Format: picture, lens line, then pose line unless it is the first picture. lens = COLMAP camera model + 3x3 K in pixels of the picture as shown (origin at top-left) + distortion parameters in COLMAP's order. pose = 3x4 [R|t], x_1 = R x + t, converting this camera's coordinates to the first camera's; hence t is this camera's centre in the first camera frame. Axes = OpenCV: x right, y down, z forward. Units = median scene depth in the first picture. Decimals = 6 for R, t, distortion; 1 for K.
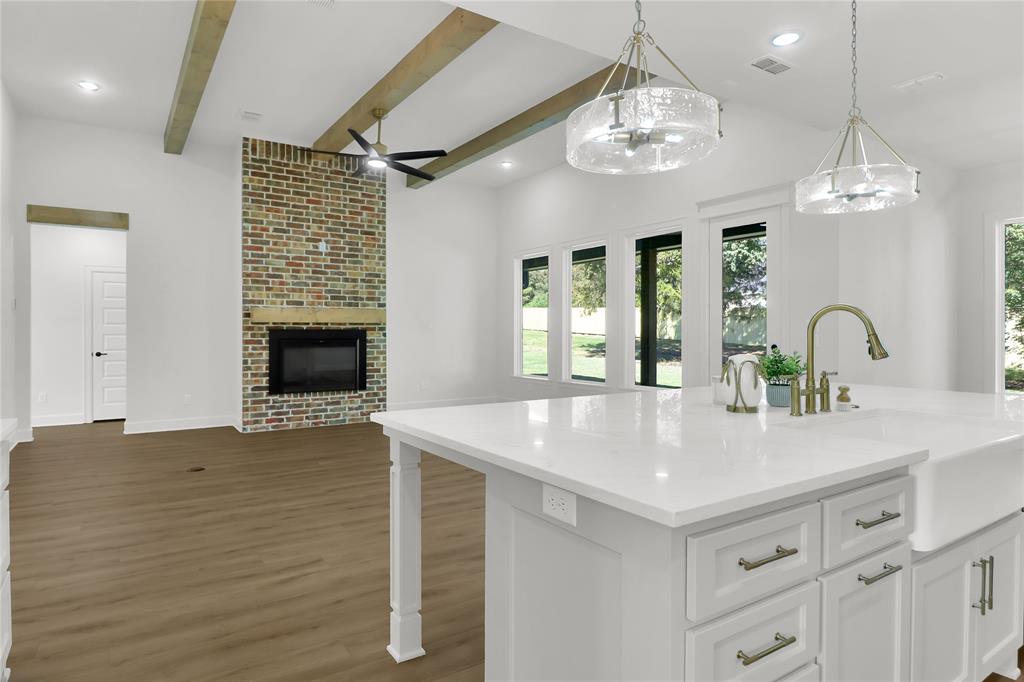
lens RADIAL K [[573.3, 0, 507.2], [0, 573.3, 334.4], [0, 0, 1]] dist [0.006187, -0.010855]
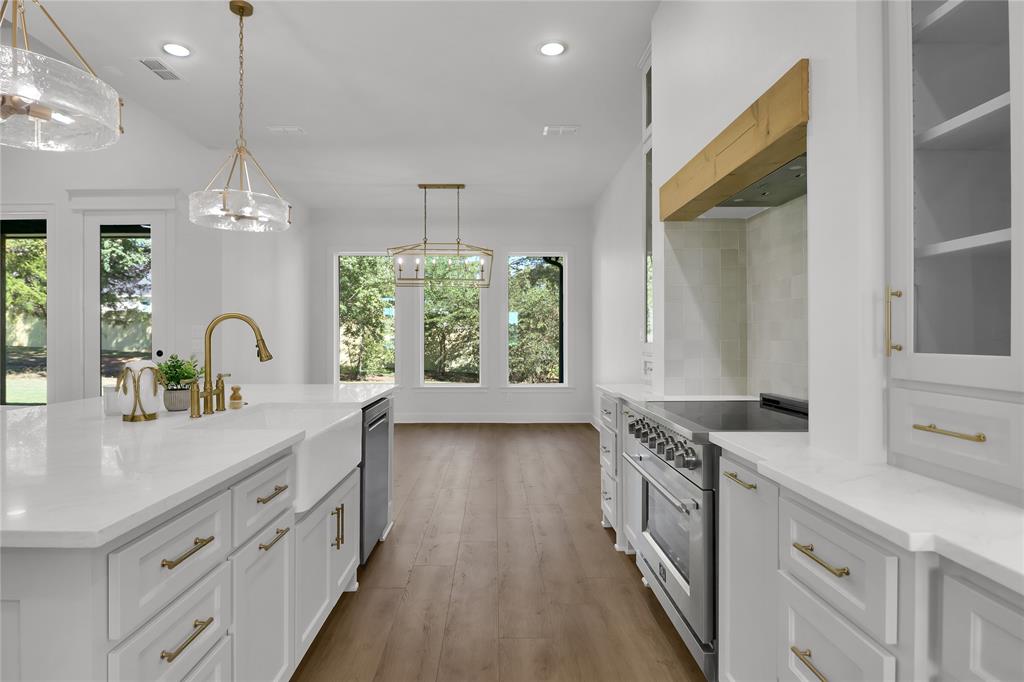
lens RADIAL K [[573.3, 0, 496.9], [0, 573.3, 335.8], [0, 0, 1]] dist [0.006187, -0.010855]
pose [[0.538613, 0.000887, 0.842553, -0.042484], [0.004603, 0.999981, -0.003995, -0.000462], [-0.842541, 0.006030, 0.538599, -0.016159]]
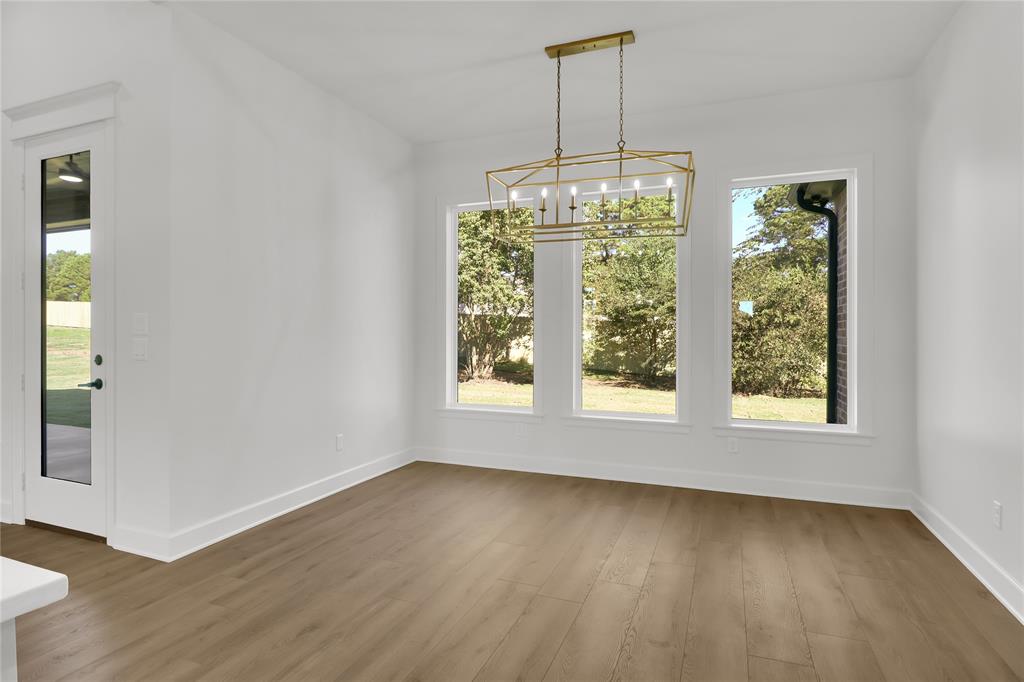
lens RADIAL K [[562.8, 0, 489.8], [0, 562.8, 339.2], [0, 0, 1]] dist [-0.001838, -0.007095]
pose [[0.826756, -0.004104, 0.562546, 0.378267], [-0.000095, 0.999972, 0.007434, -0.002730], [-0.562561, -0.006199, 0.826733, 0.226611]]
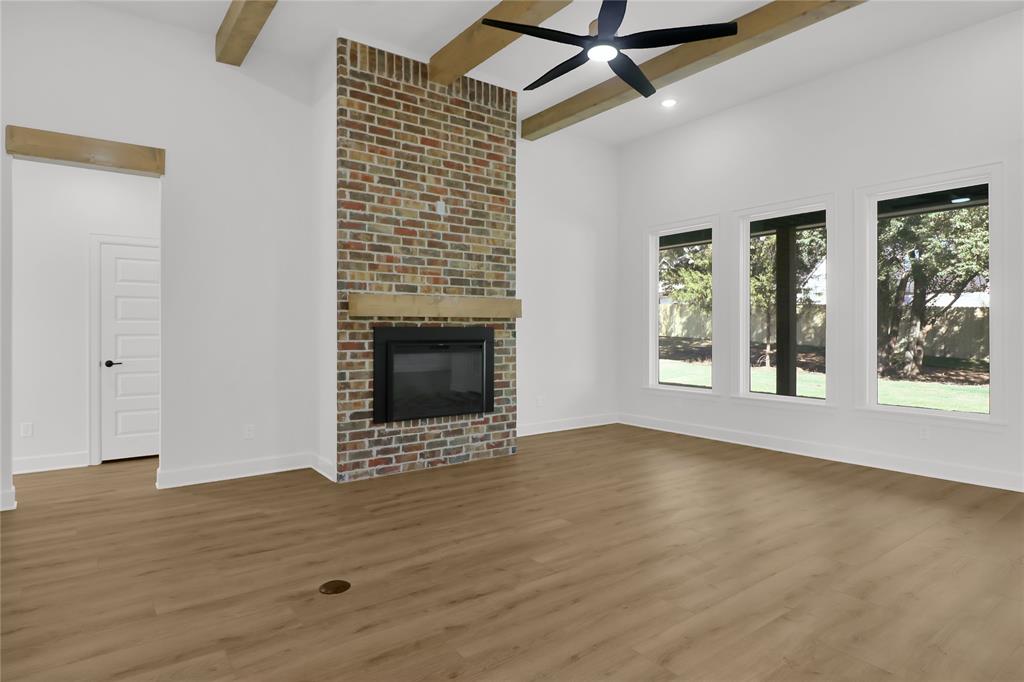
lens RADIAL K [[562.8, 0, 493.8], [0, 562.8, 332.0], [0, 0, 1]] dist [-0.001838, -0.007095]
pose [[0.999046, -0.001752, 0.043643, -0.303504], [0.001752, 0.999998, 0.000046, -0.002701], [-0.043643, 0.000031, 0.999047, 0.334395]]
